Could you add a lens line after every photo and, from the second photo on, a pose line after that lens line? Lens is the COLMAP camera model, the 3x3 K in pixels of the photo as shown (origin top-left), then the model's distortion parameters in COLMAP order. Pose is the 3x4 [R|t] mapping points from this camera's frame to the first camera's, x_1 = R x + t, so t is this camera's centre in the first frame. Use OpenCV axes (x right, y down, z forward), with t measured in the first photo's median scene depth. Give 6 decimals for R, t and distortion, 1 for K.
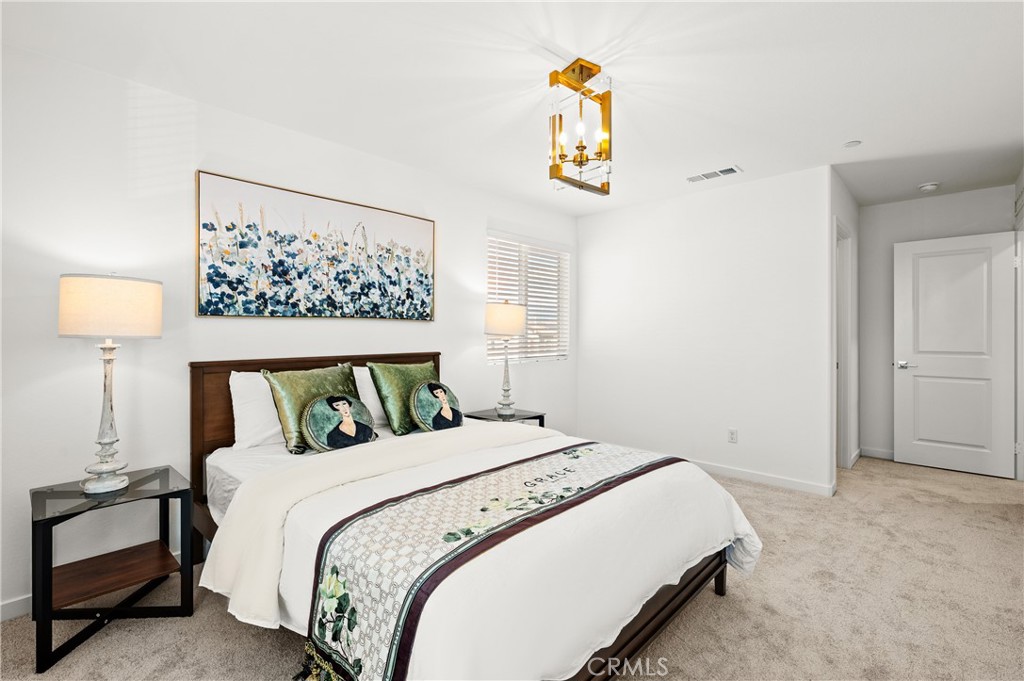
lens RADIAL K [[466.1, 0, 510.2], [0, 466.1, 334.8], [0, 0, 1]] dist [-0.033377, -0.000425]
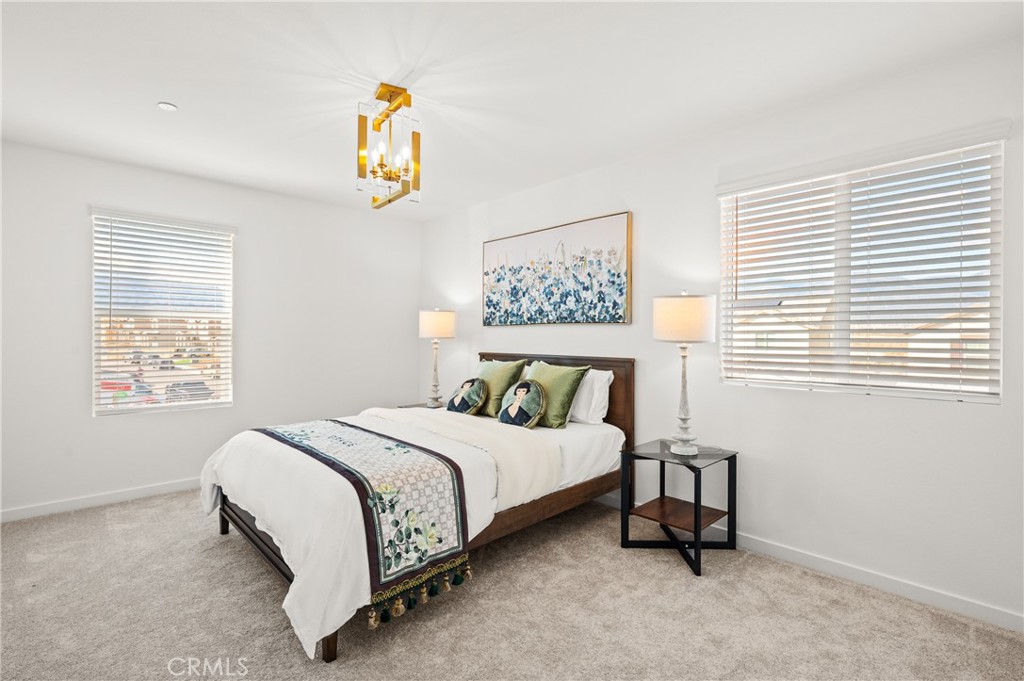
lens RADIAL K [[466.1, 0, 510.3], [0, 466.1, 337.2], [0, 0, 1]] dist [-0.033377, -0.000425]
pose [[-0.059090, 0.005160, -0.998239, 0.823987], [-0.006854, 0.999961, 0.005575, -0.007158], [0.998229, 0.007171, -0.059053, 0.922418]]
